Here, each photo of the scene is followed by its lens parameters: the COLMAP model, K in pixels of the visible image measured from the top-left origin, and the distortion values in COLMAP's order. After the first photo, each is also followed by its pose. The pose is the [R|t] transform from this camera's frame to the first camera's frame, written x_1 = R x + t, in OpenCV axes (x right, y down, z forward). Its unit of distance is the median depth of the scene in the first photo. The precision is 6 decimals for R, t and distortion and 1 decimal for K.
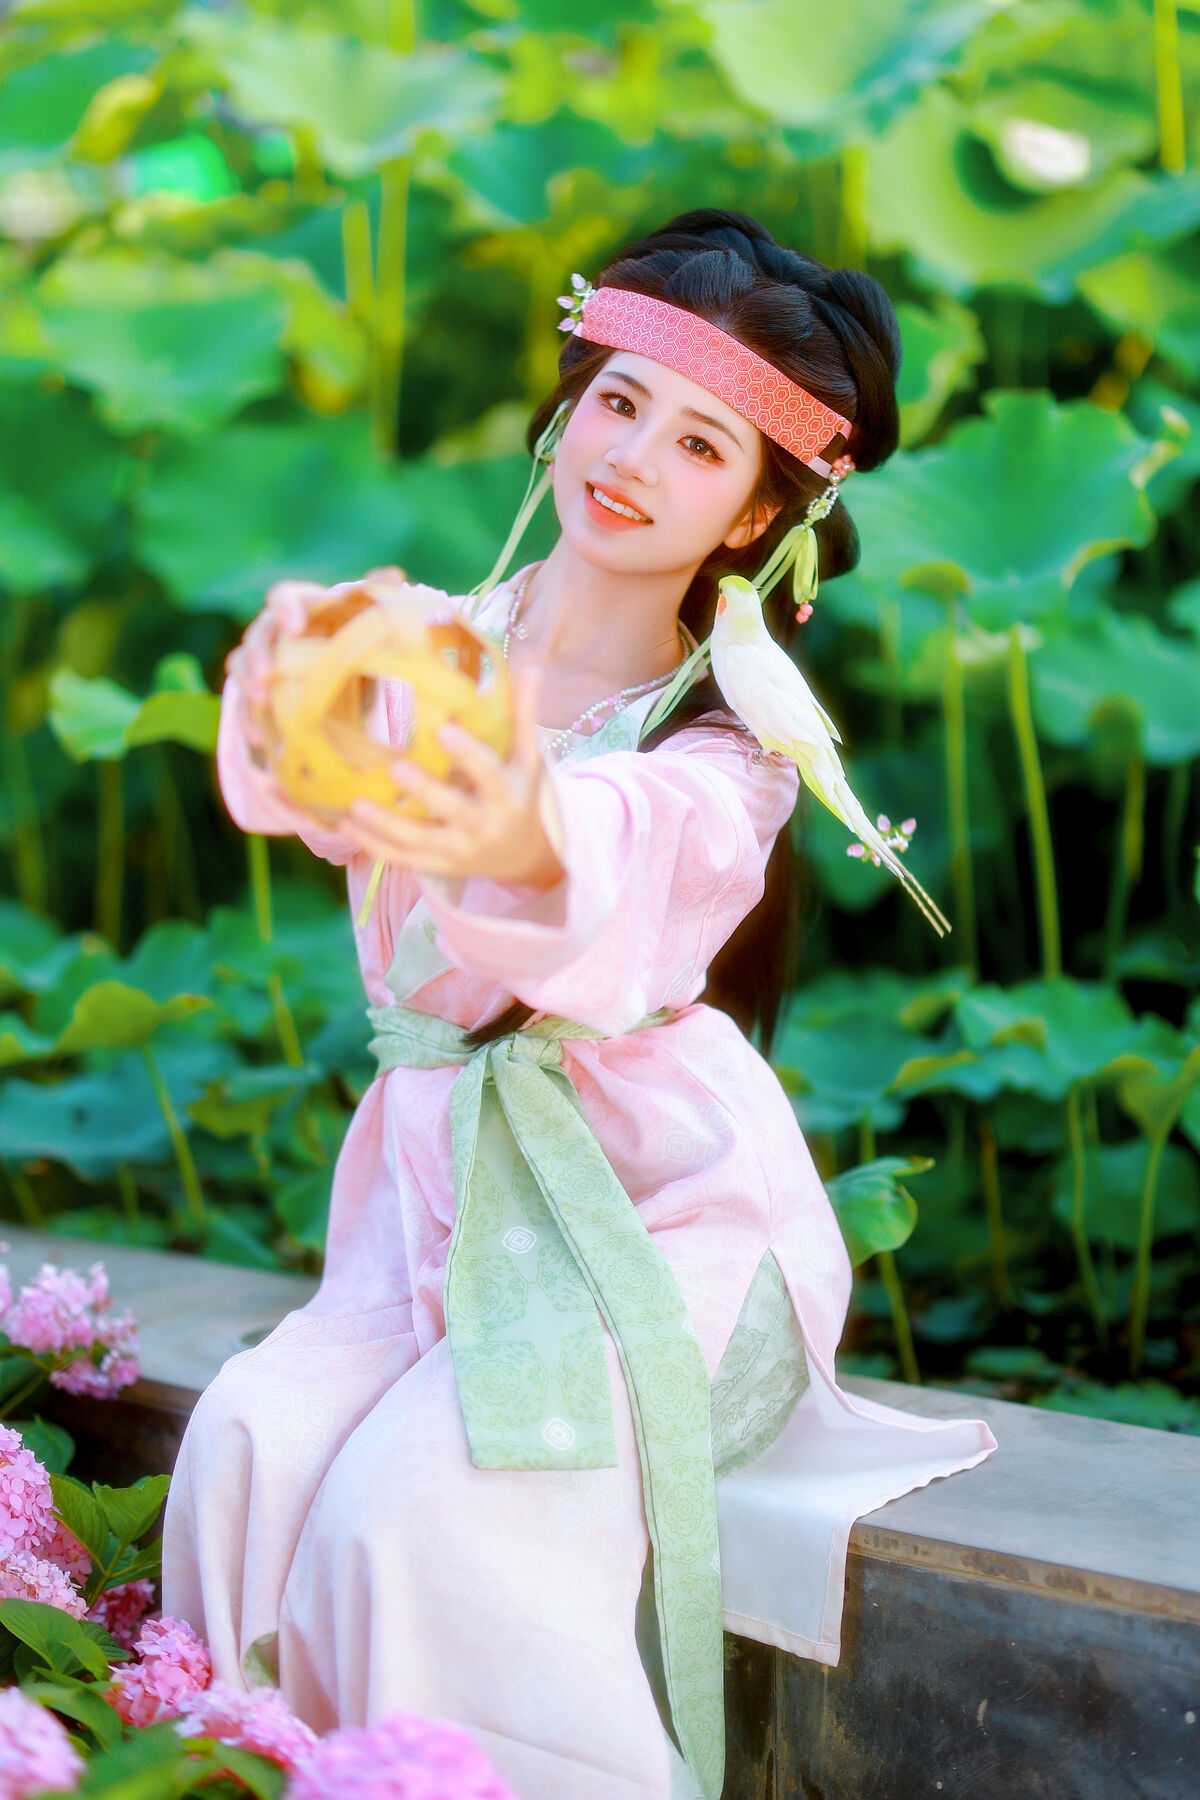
lens RADIAL K [[4487.0, 0, 663.3], [0, 4487.0, 864.4], [0, 0, 1]] dist [-0.022961, 0.000000]
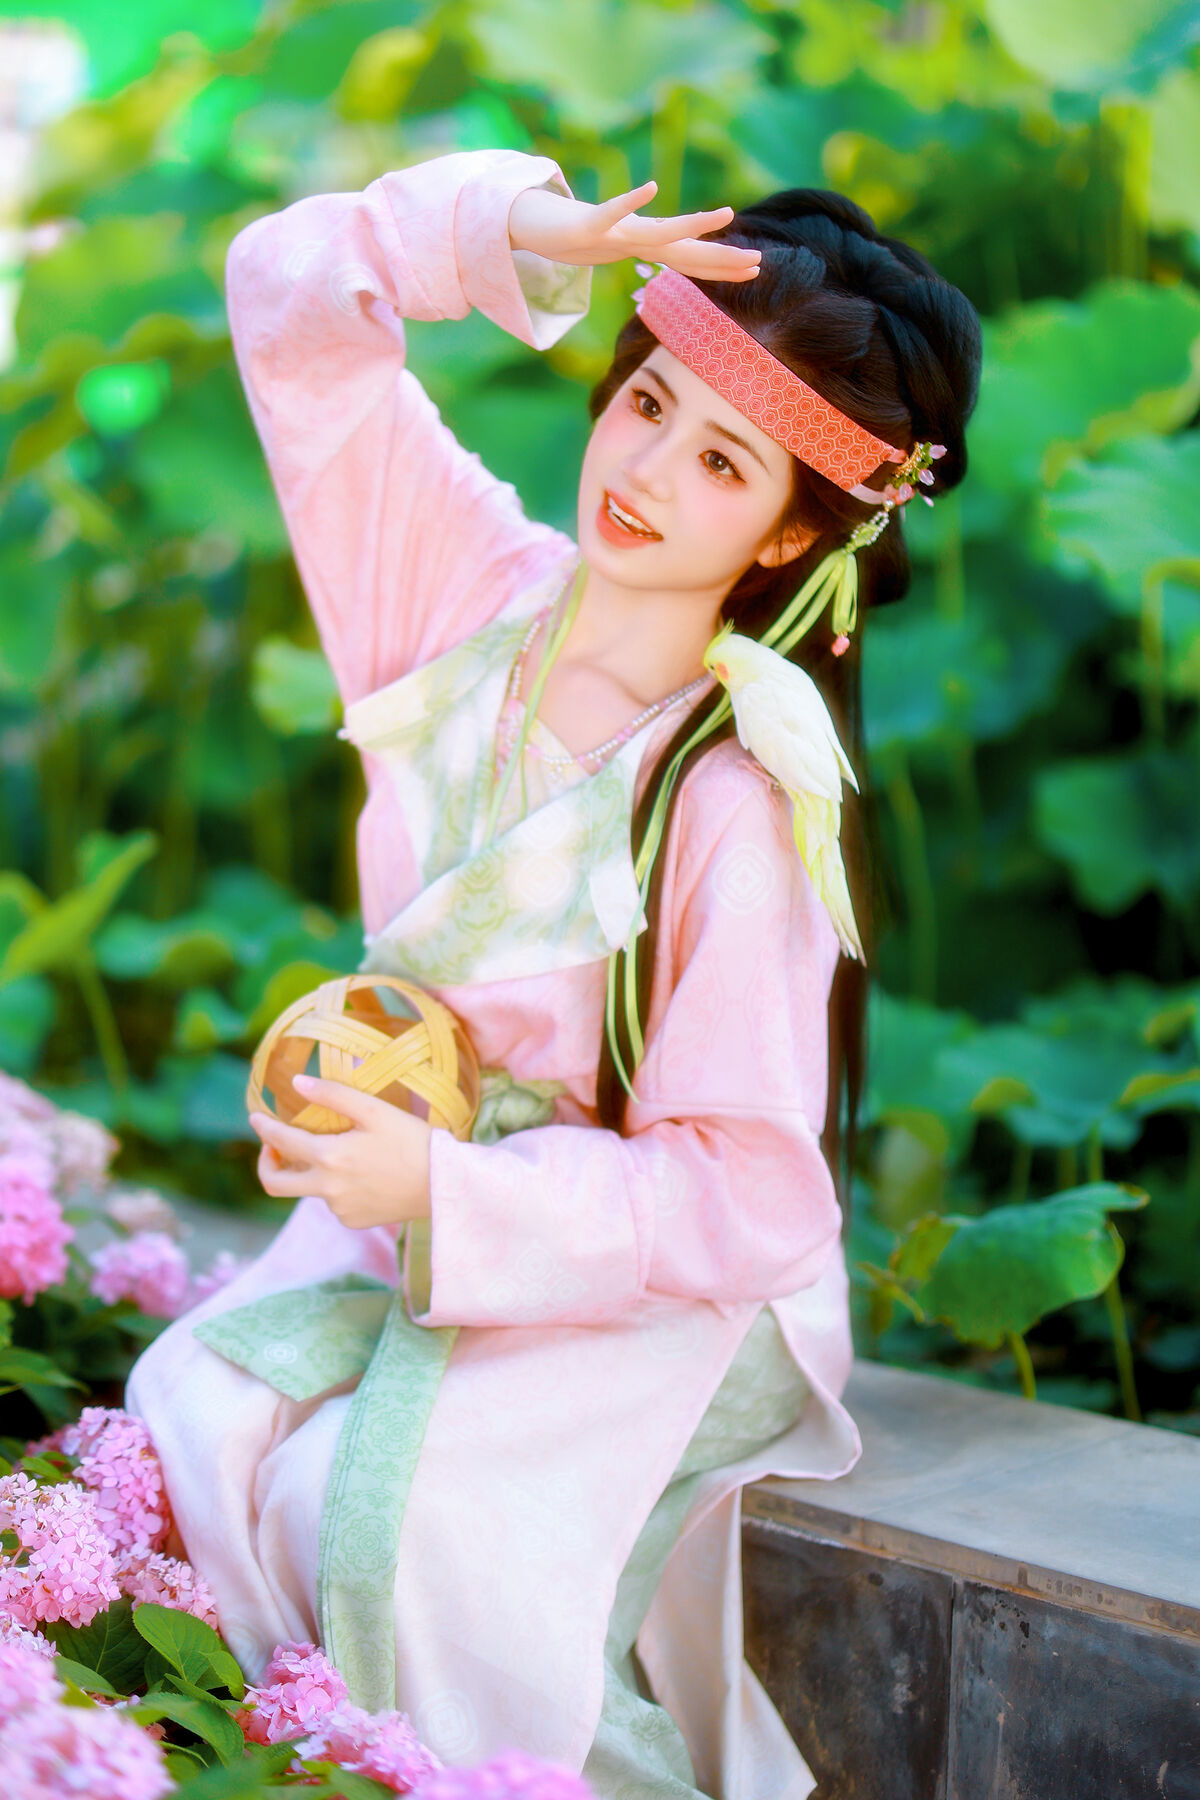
lens RADIAL K [[4487.0, 0, 600.2], [0, 4487.0, 914.0], [0, 0, 1]] dist [-0.022961, 0.000000]
pose [[0.995205, 0.039358, -0.089538, 0.030322], [-0.038218, 0.999166, 0.014408, 0.000146], [0.090031, -0.010917, 0.995879, 0.056759]]
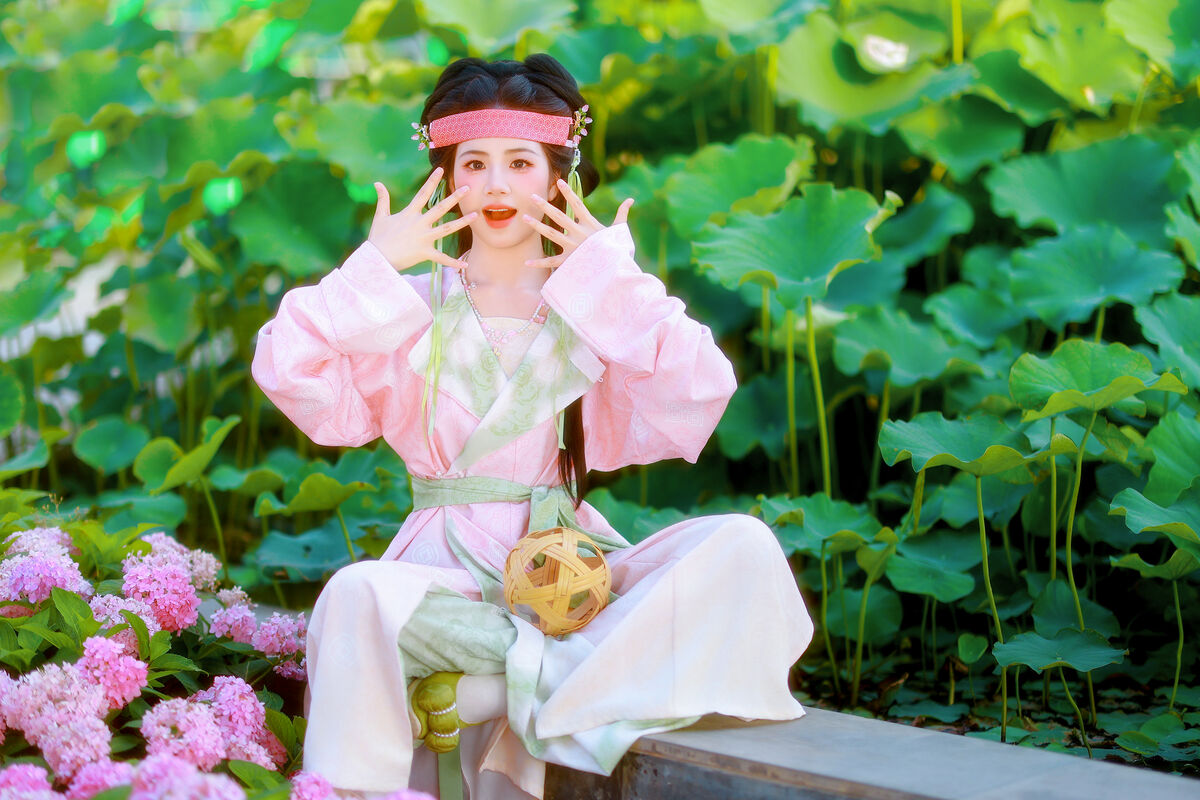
lens RADIAL K [[2991.3, 0, 598.7], [0, 2991.3, 411.5], [0, 0, 1]] dist [-0.022961, 0.000000]
pose [[0.997123, 0.035247, -0.067112, 0.099038], [-0.037353, 0.998840, -0.030401, 0.041896], [0.065962, 0.032820, 0.997282, -0.327845]]
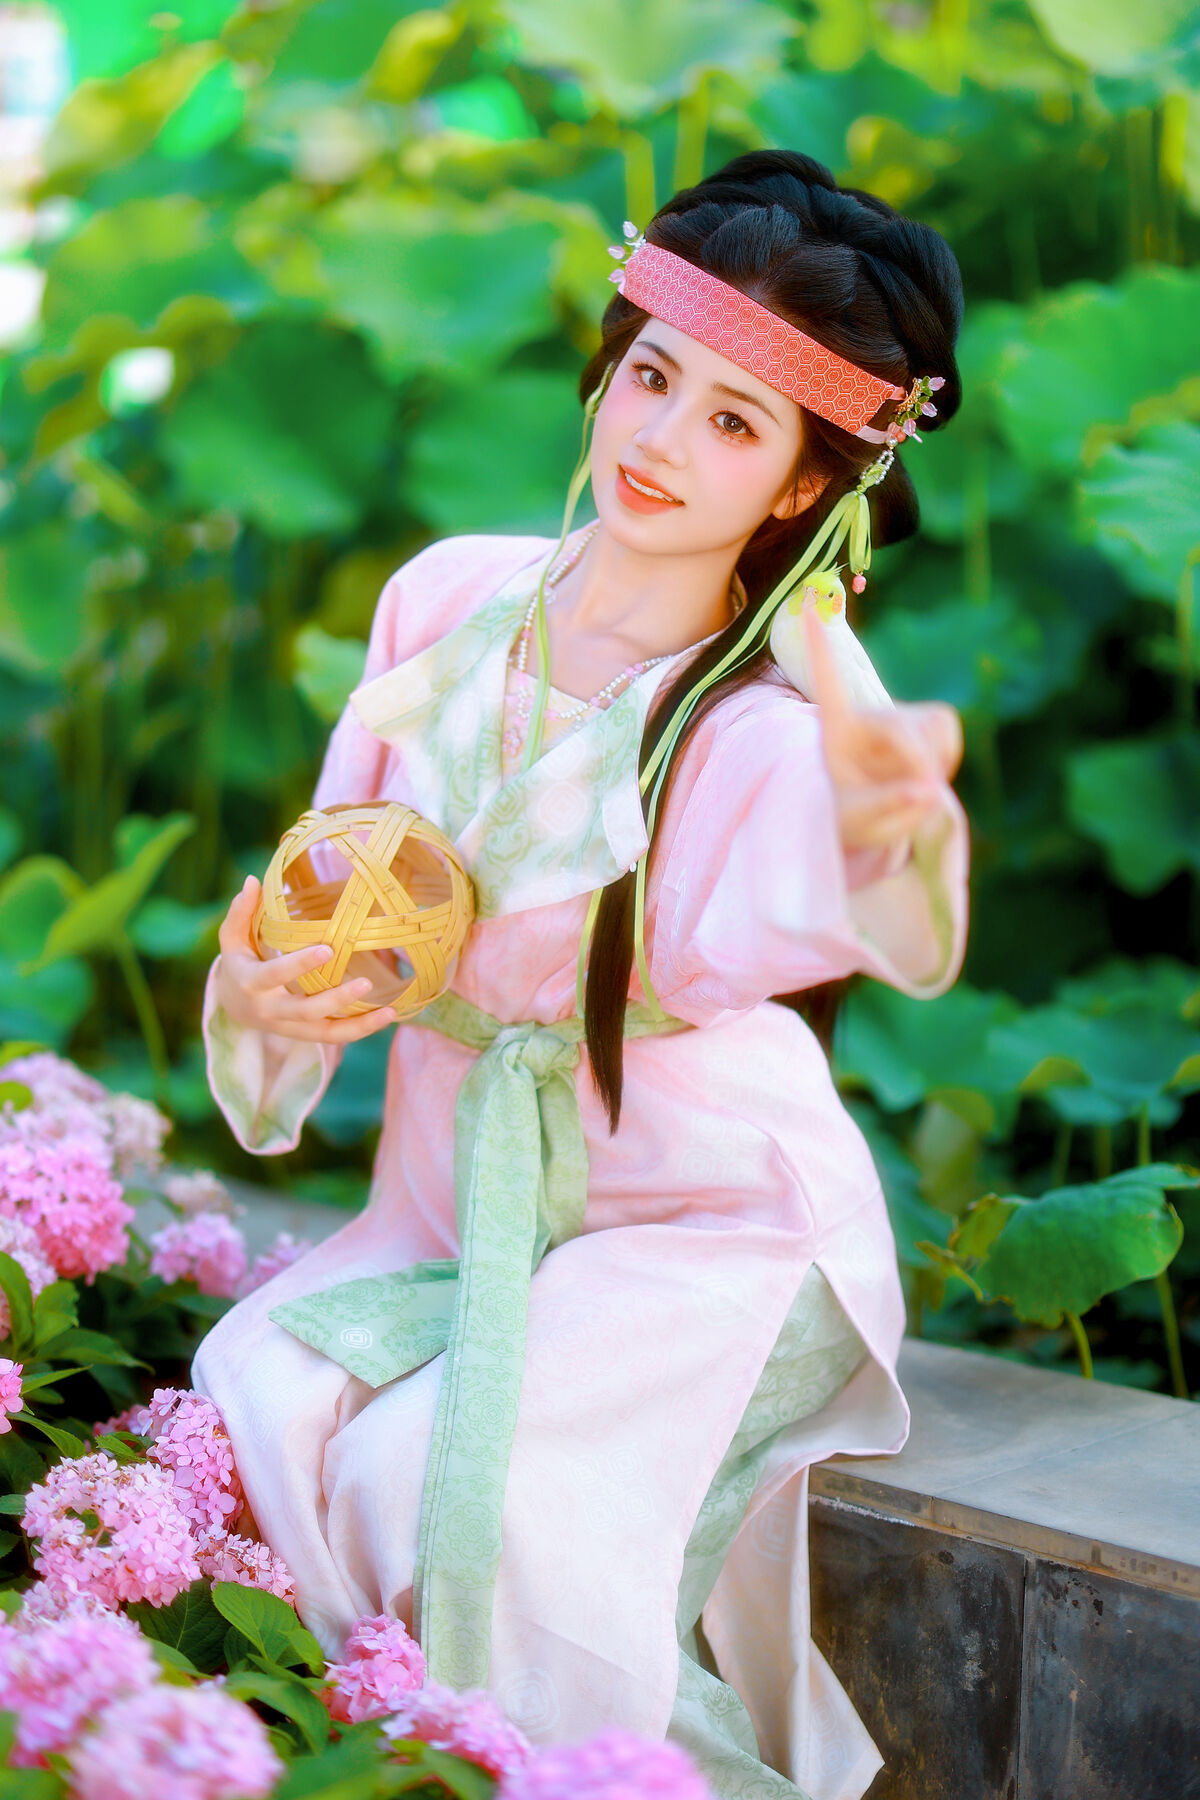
lens RADIAL K [[4487.0, 0, 590.0], [0, 4487.0, 907.1], [0, 0, 1]] dist [-0.022961, 0.000000]
pose [[0.996018, 0.039457, -0.079946, 0.003546], [-0.038137, 0.999111, 0.017971, -0.000319], [0.080584, -0.014850, 0.996637, 0.050225]]
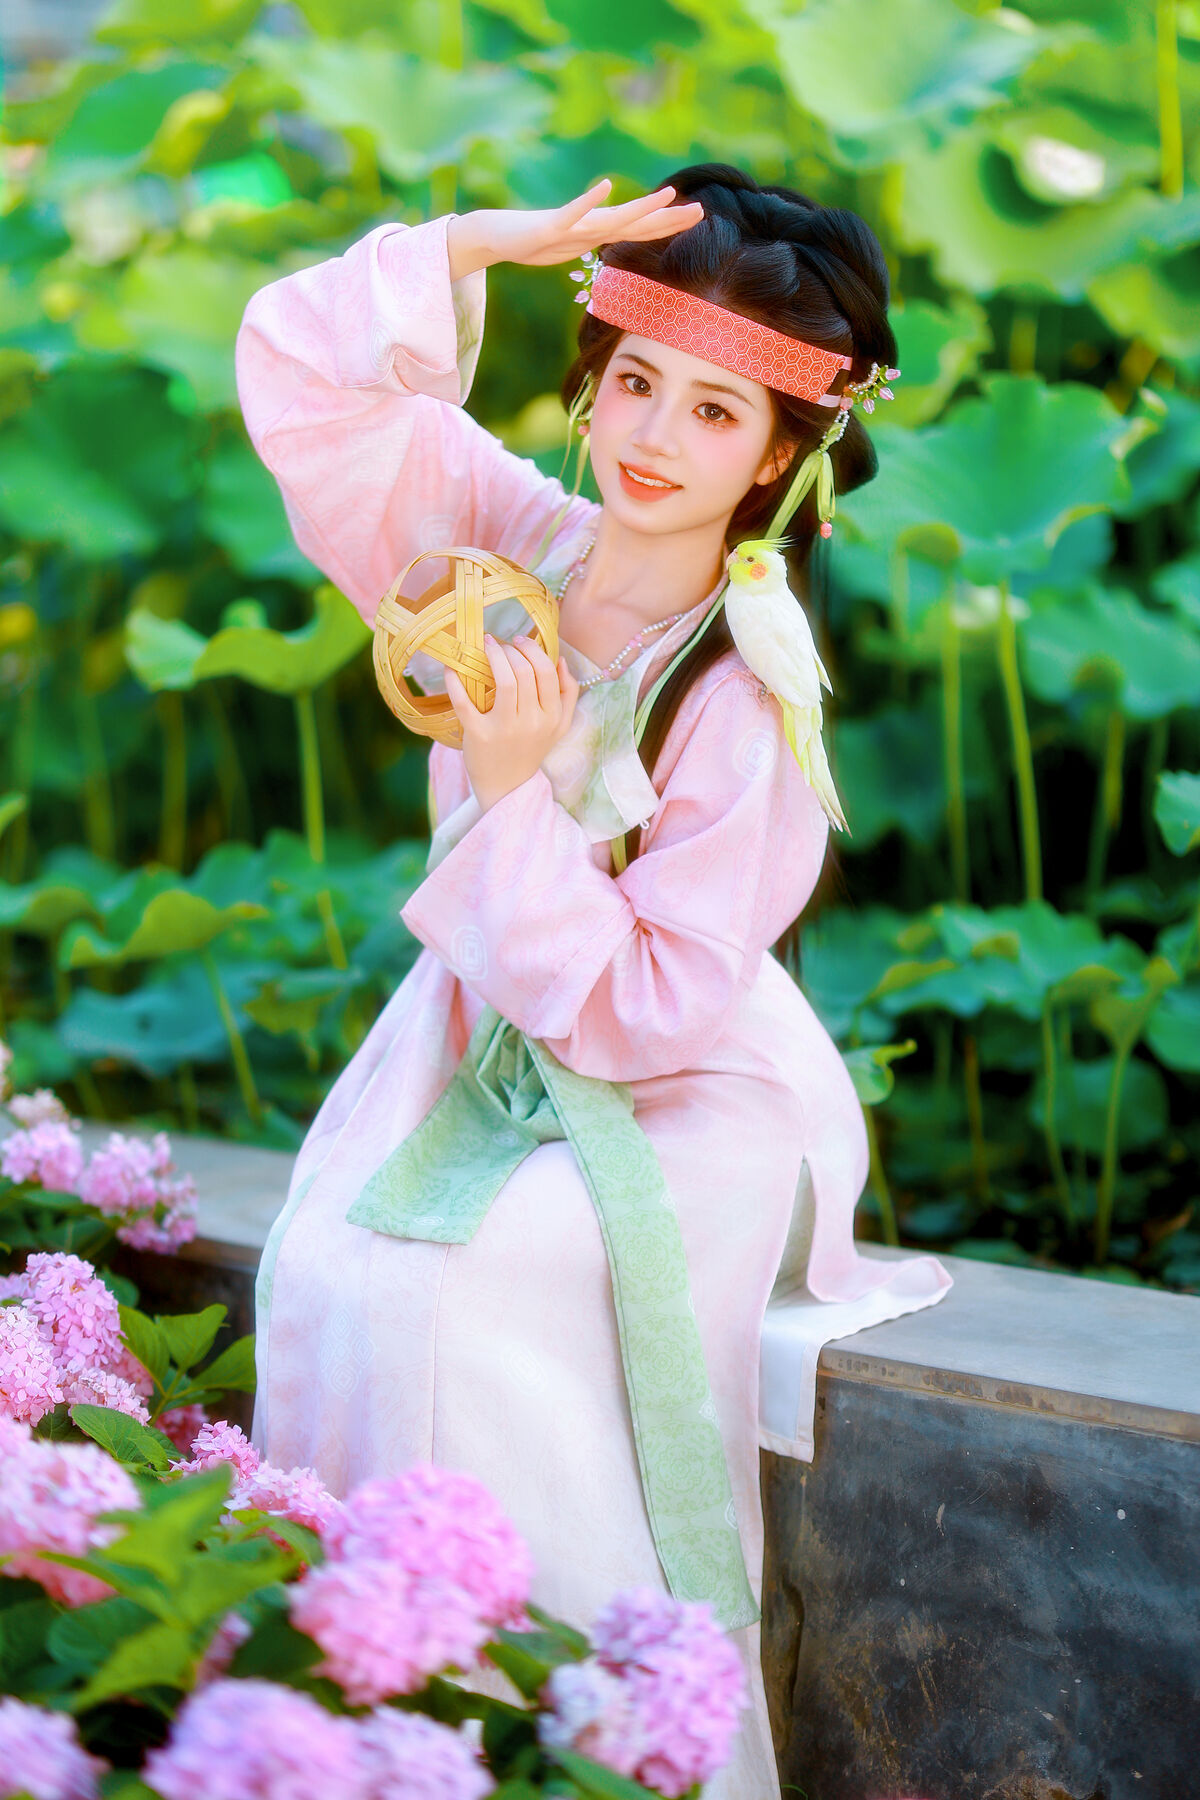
lens RADIAL K [[4487.0, 0, 678.9], [0, 4487.0, 897.8], [0, 0, 1]] dist [-0.022961, 0.000000]
pose [[0.999887, 0.012784, -0.007953, 0.012027], [-0.012841, 0.999892, -0.007097, 0.041799], [0.007861, 0.007198, 0.999943, -0.128379]]
